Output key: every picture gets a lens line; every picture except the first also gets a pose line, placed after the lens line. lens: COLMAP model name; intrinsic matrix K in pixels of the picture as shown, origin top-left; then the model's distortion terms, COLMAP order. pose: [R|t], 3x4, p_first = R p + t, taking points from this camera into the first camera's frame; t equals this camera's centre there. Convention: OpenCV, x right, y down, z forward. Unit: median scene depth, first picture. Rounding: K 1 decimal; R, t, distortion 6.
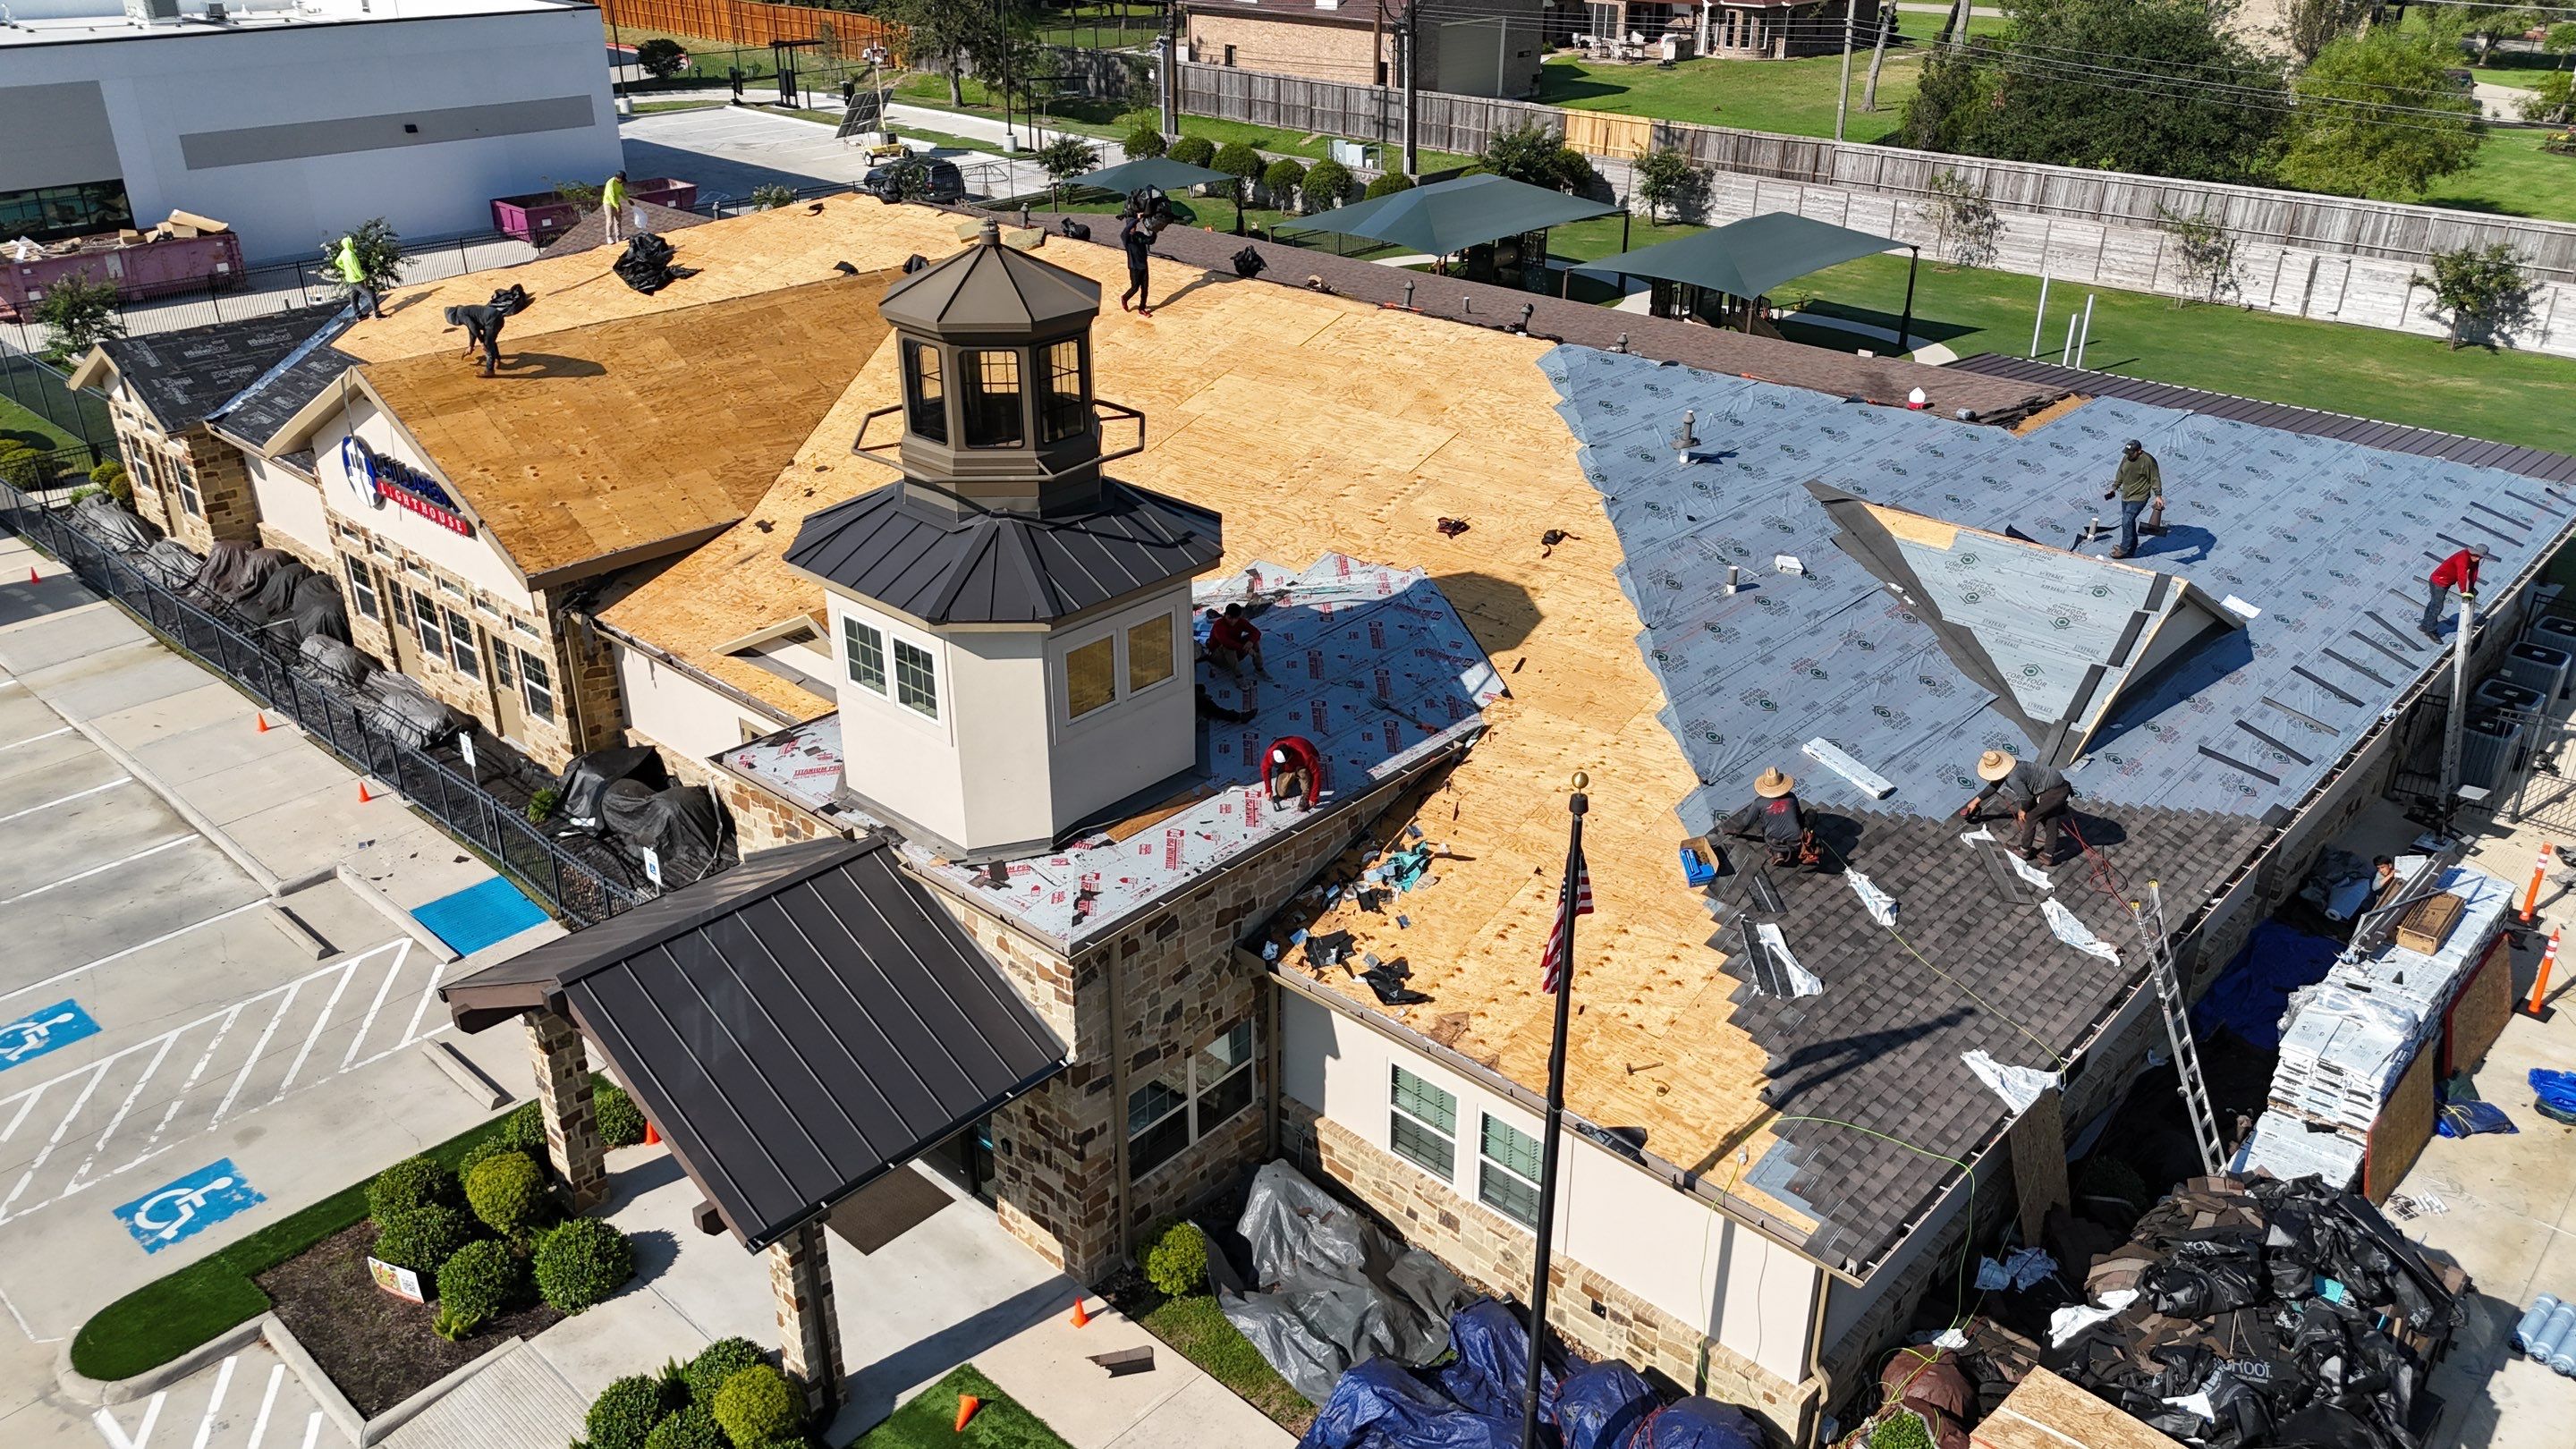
lens RADIAL K [[1893.0, 0, 1288.0], [0, 1893.0, 724.5], [0, 0, 1]] dist [0.076237, -0.069362]
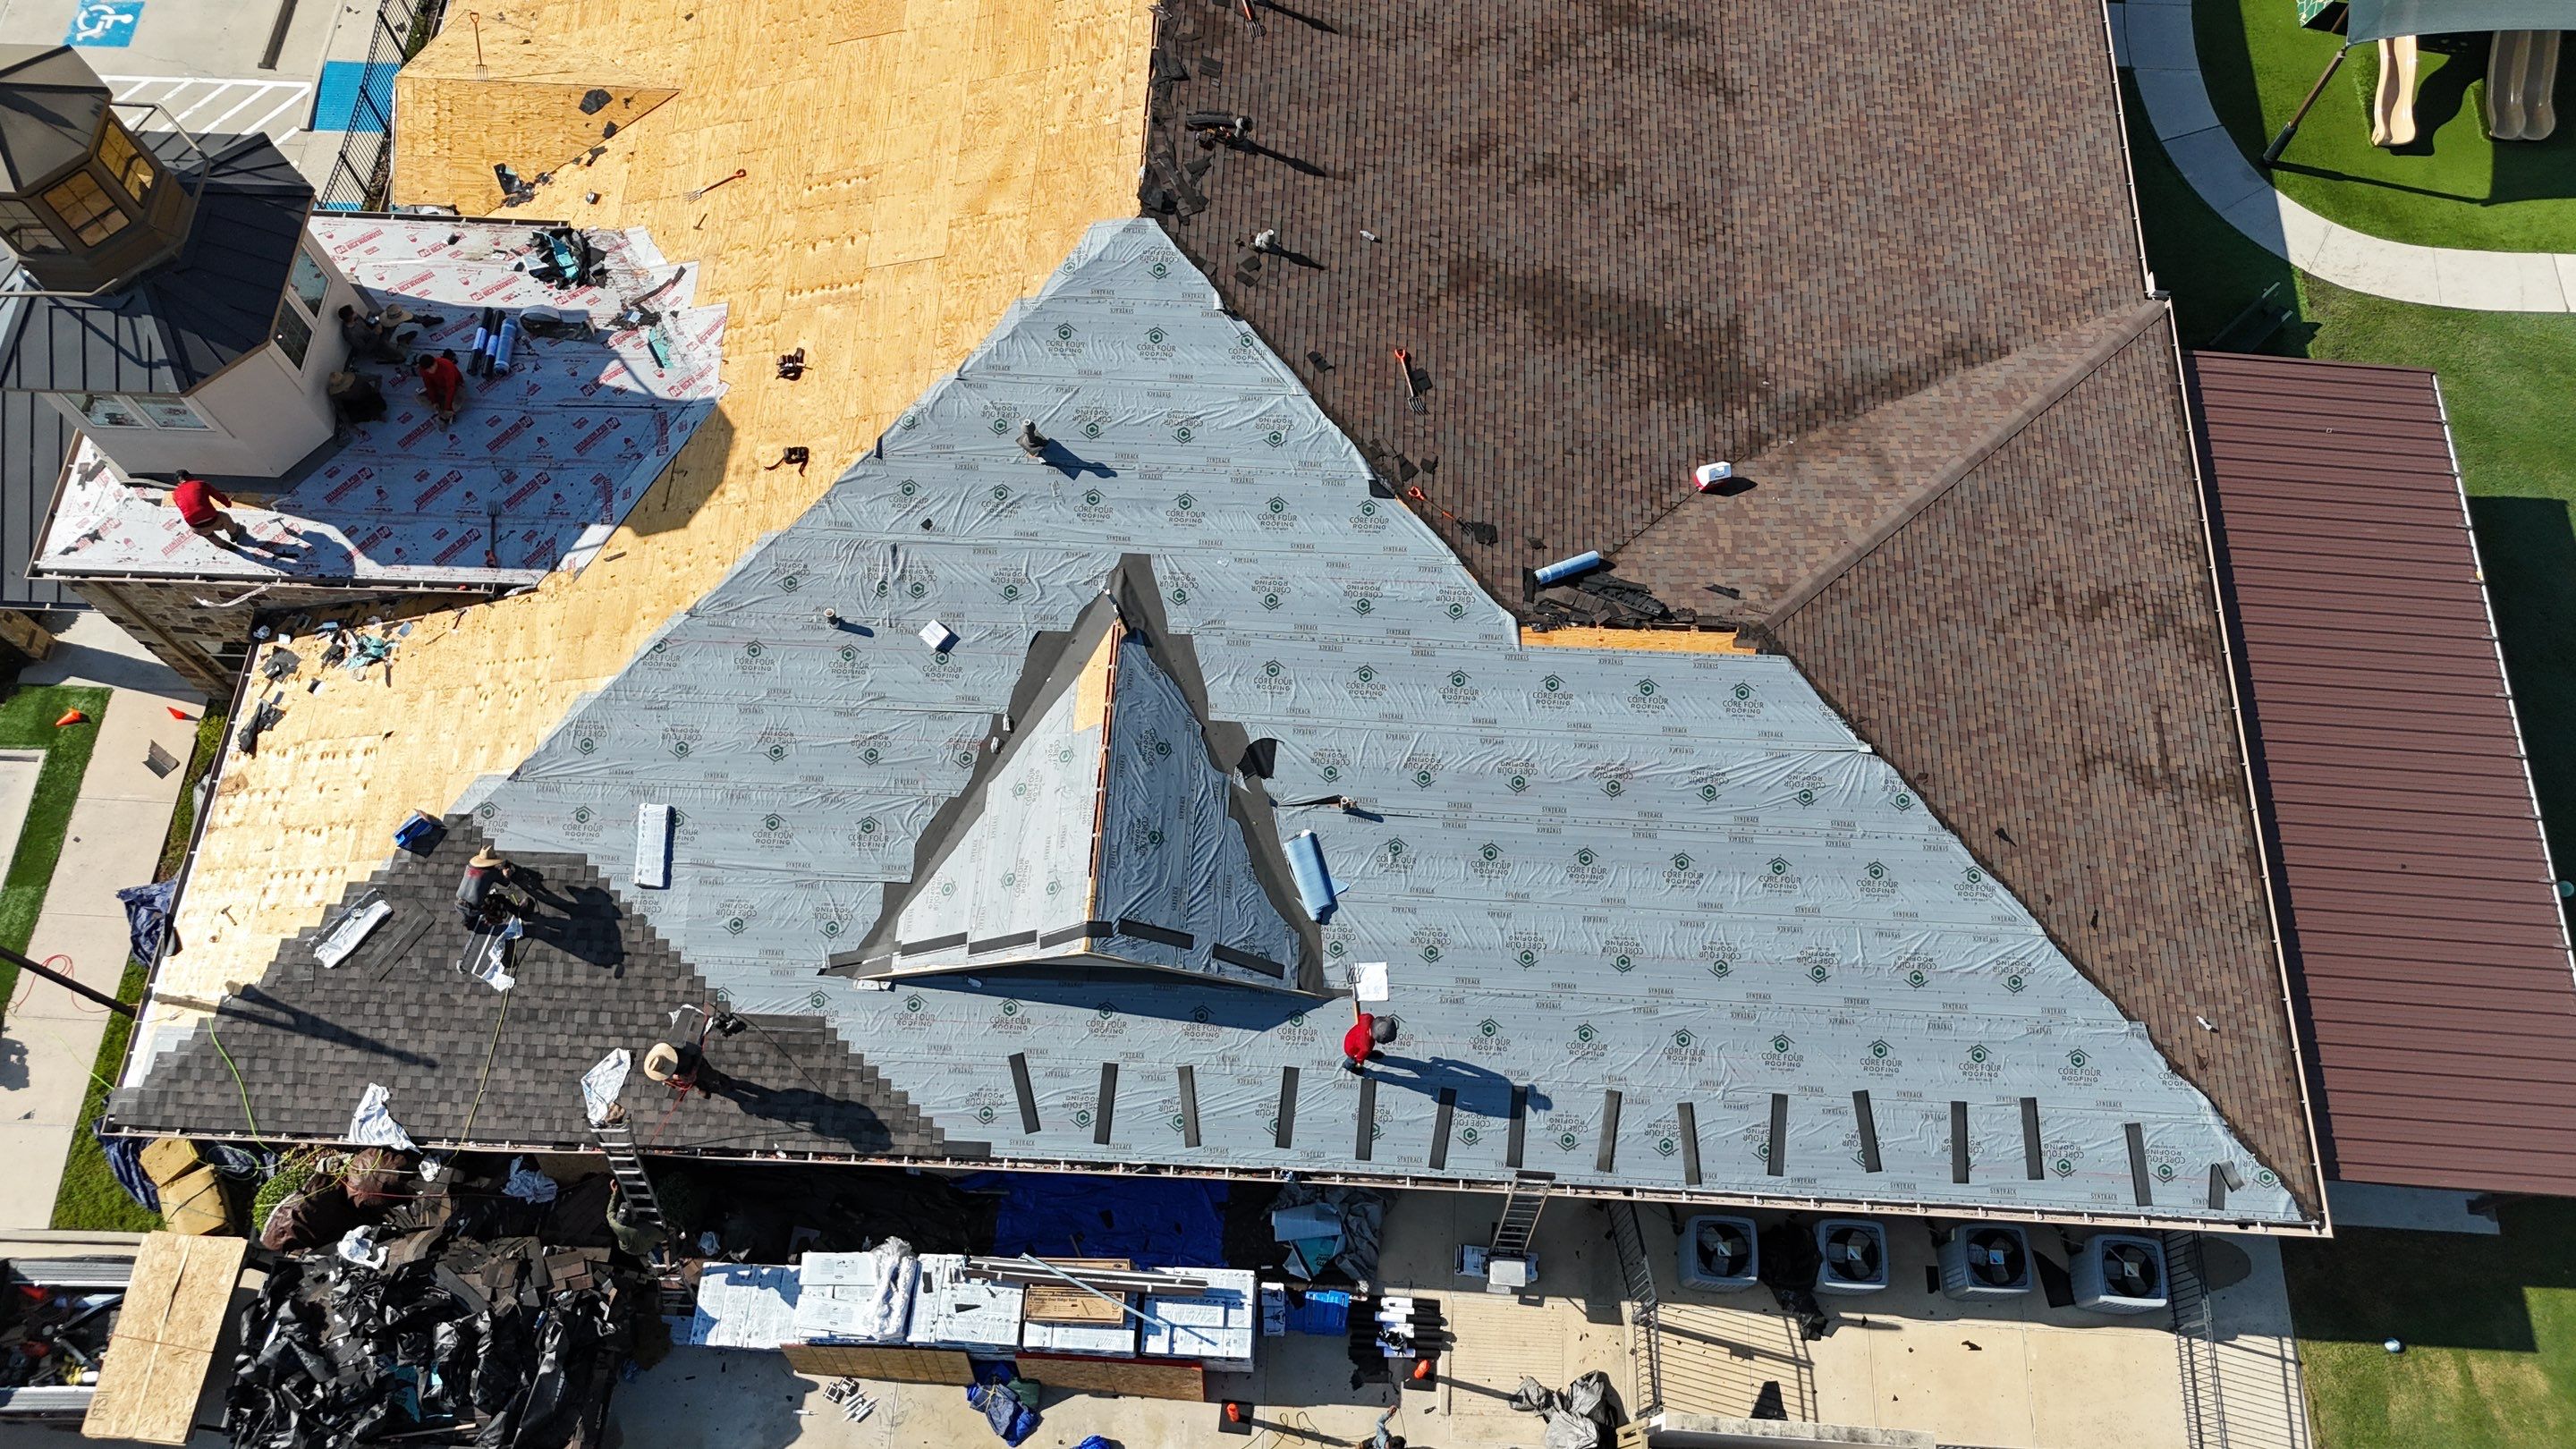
lens RADIAL K [[1893.0, 0, 1288.0], [0, 1893.0, 724.5], [0, 0, 1]] dist [0.076237, -0.069362]
pose [[0.642262, 0.698902, -0.314700, 0.793765], [-0.328644, 0.622019, 0.710693, -0.889245], [0.692454, -0.353027, 0.629189, 0.555978]]
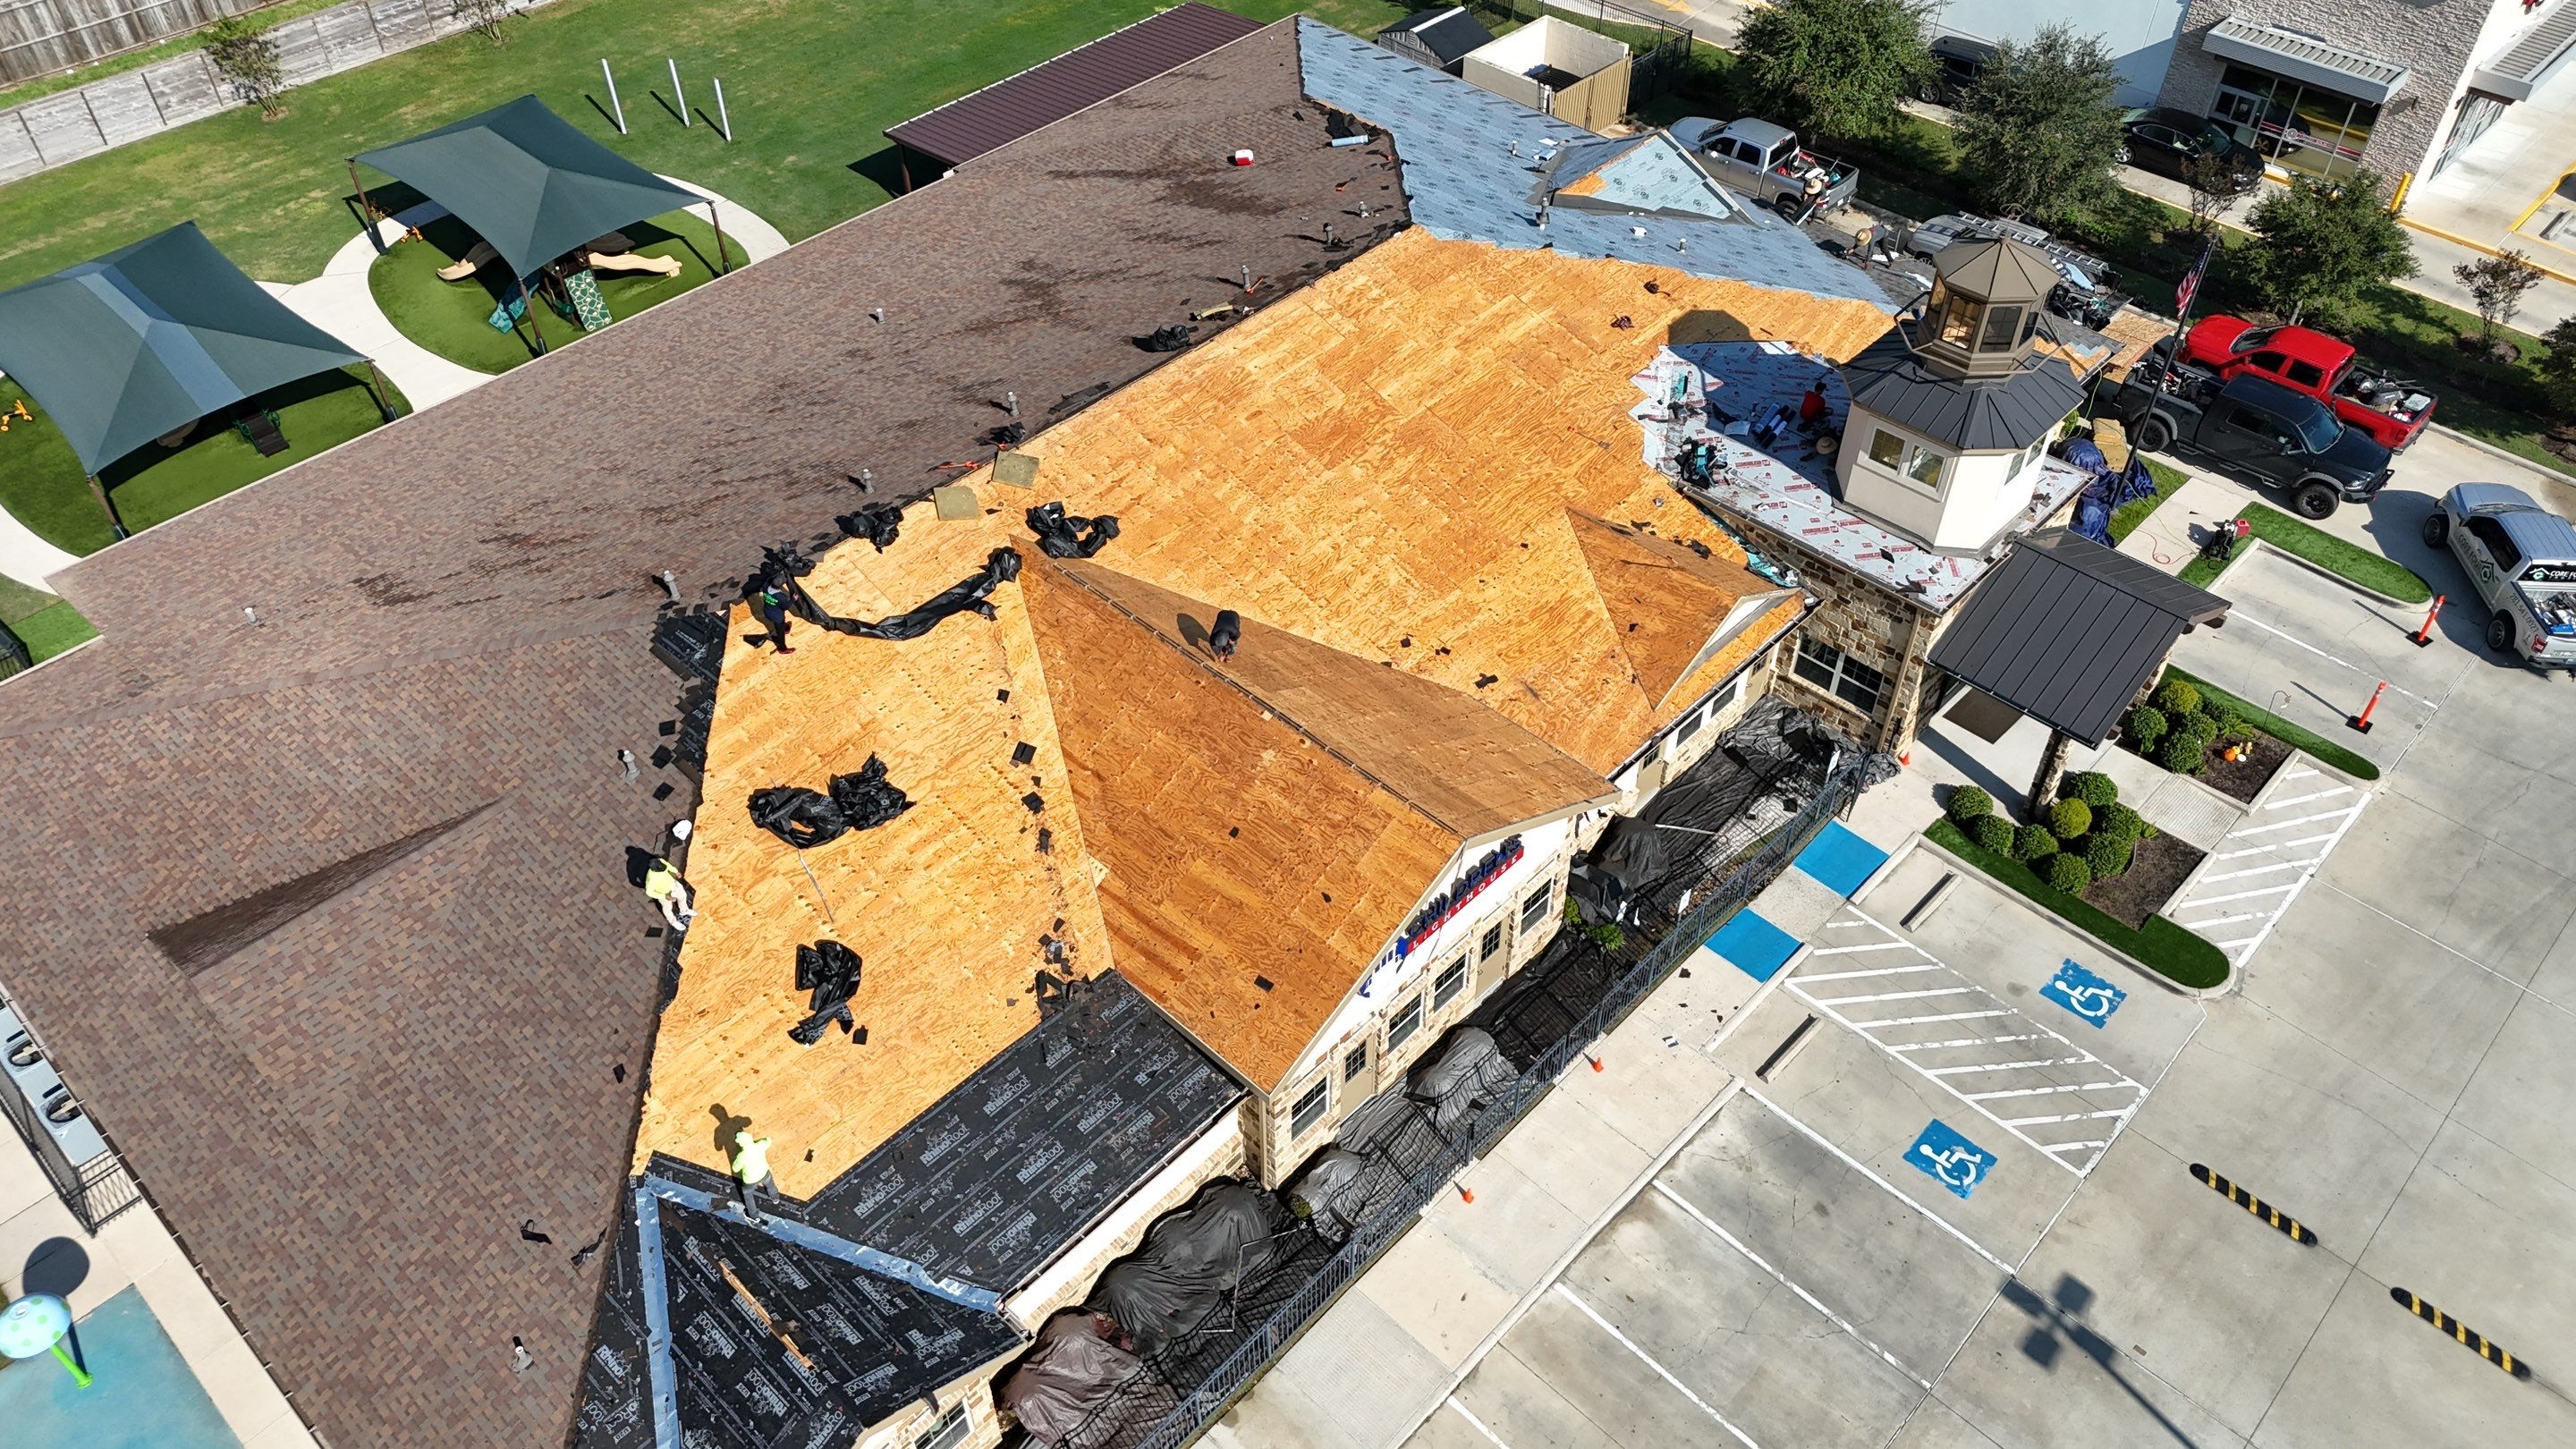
lens RADIAL K [[1893.0, 0, 1288.0], [0, 1893.0, 724.5], [0, 0, 1]] dist [0.076237, -0.069362]
pose [[0.017698, -0.696996, 0.716857, -1.516772], [0.438908, 0.649612, 0.620778, -1.166020], [-0.898358, 0.303647, 0.317414, 0.961367]]
